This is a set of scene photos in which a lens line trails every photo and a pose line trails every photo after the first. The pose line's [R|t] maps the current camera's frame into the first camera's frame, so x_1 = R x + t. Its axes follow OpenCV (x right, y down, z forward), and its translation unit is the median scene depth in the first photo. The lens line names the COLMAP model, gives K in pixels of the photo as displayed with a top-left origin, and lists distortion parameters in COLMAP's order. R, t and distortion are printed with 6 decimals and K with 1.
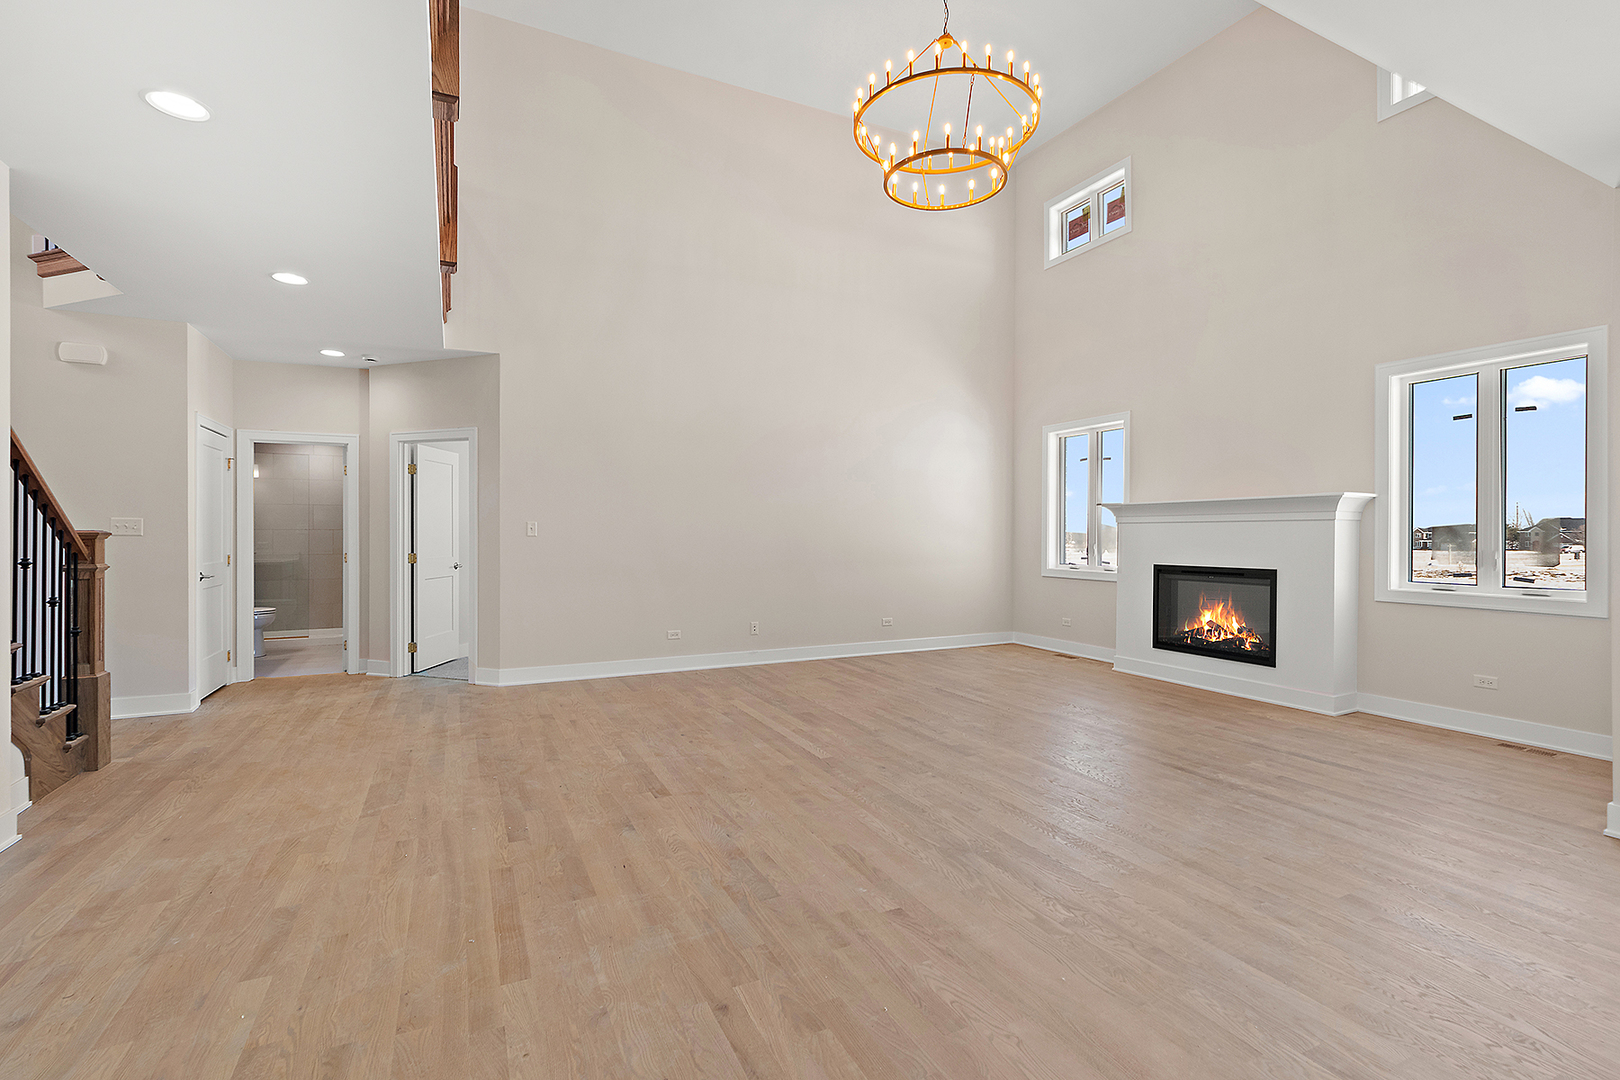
lens RADIAL K [[723.3, 0, 808.0], [0, 723.3, 542.5], [0, 0, 1]] dist [-0.002750, -0.000390]
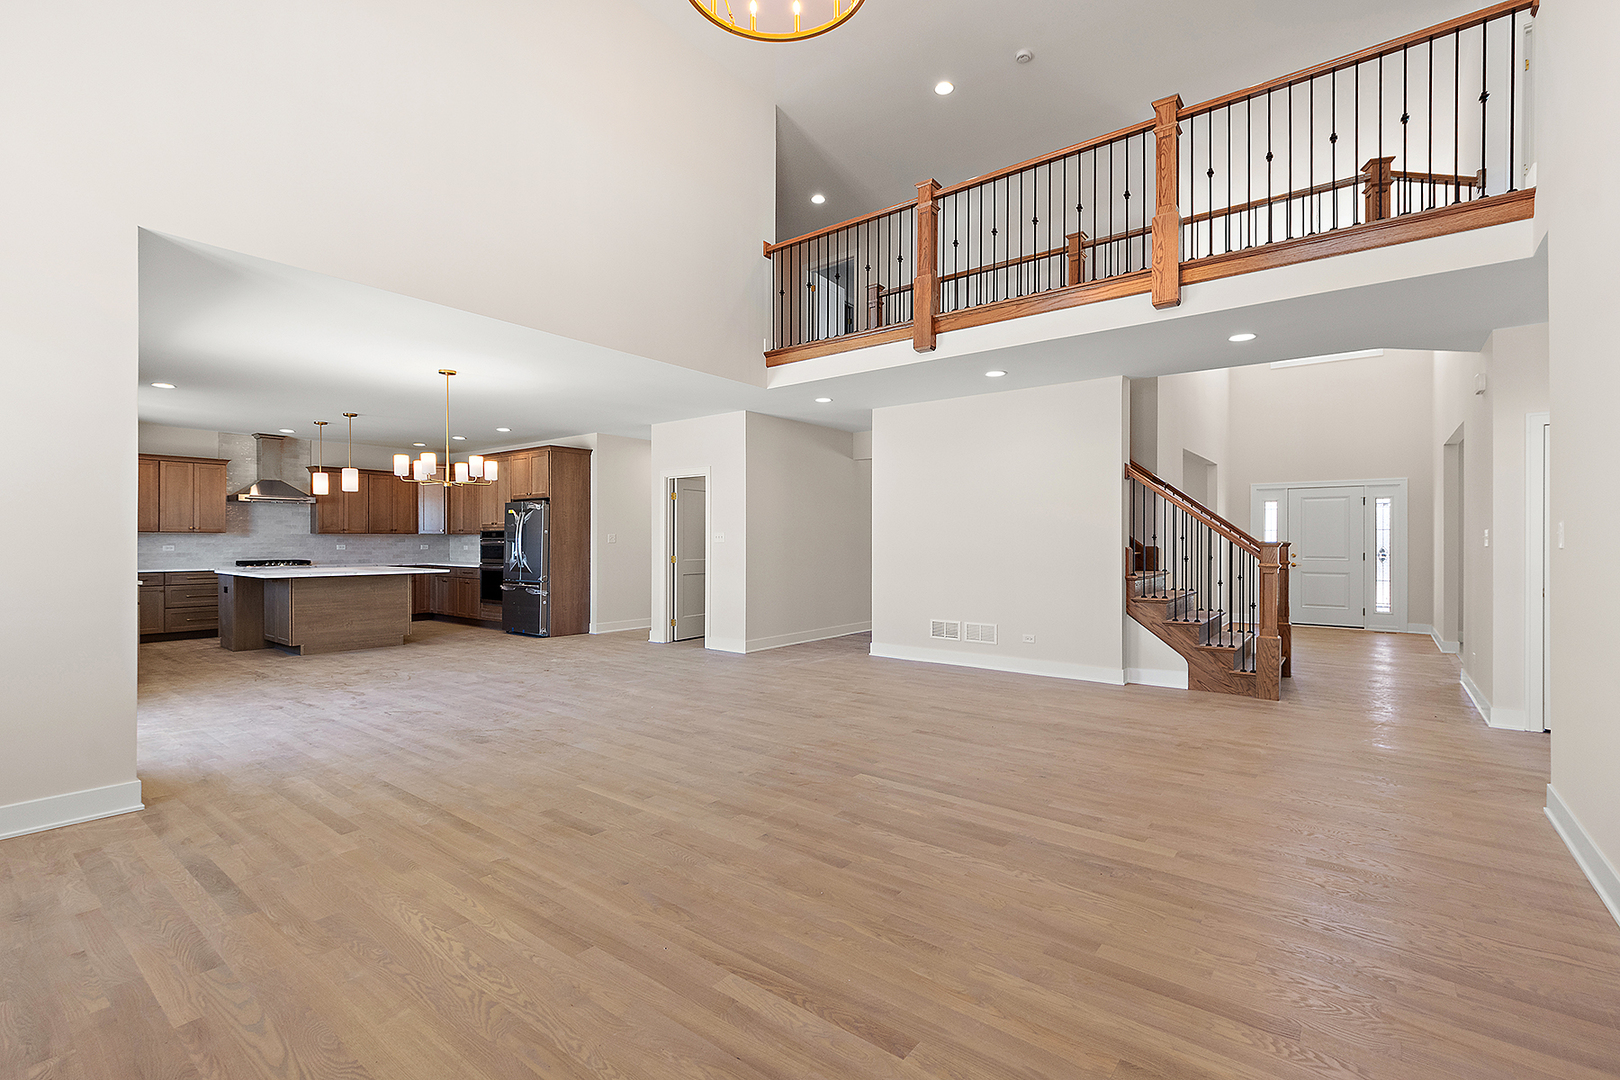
lens RADIAL K [[722.7, 0, 799.6], [0, 722.7, 540.1], [0, 0, 1]] dist [-0.001090, 0.001204]
pose [[-0.905286, -0.005221, -0.424771, 0.537322], [-0.009484, 0.999924, 0.007922, -0.021371], [0.424697, 0.011200, -0.905266, 1.960059]]
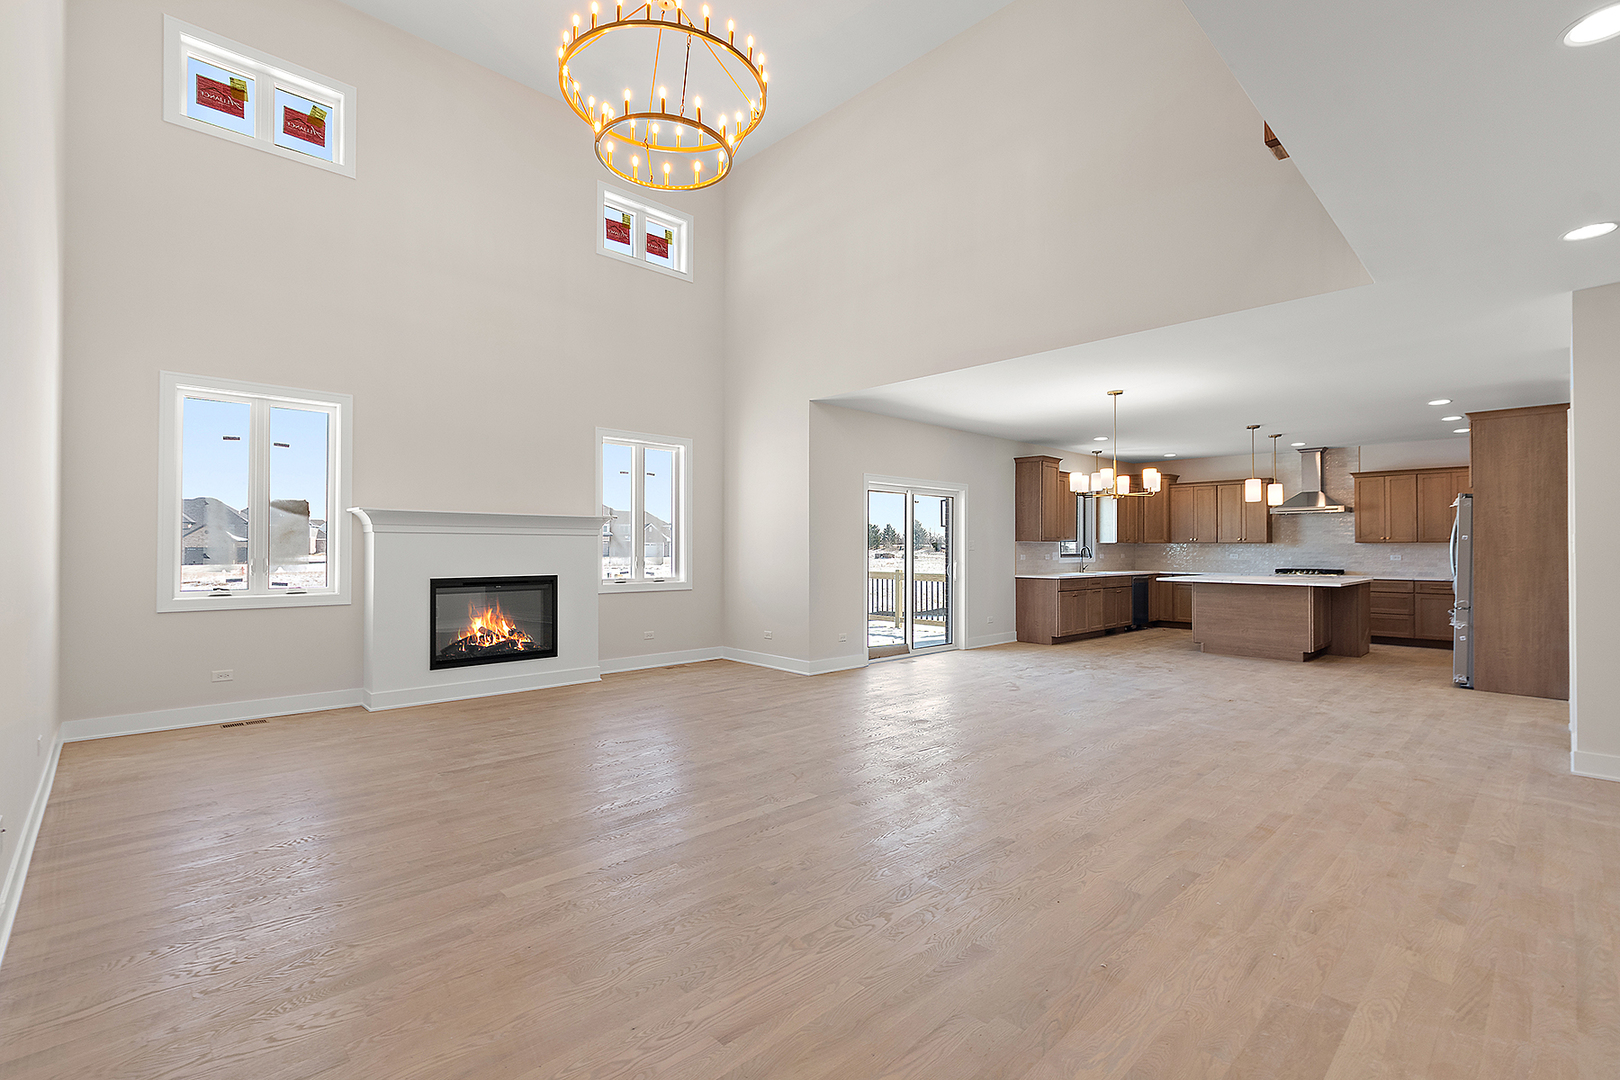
lens RADIAL K [[717.4, 0, 813.4], [0, 717.4, 538.8], [0, 0, 1]] dist [-0.000001, 0.001215]
pose [[-0.302415, 0.007734, 0.953145, -0.896694], [0.006709, 0.999960, -0.005985, -0.019393], [-0.953153, 0.004585, -0.302454, 1.363398]]
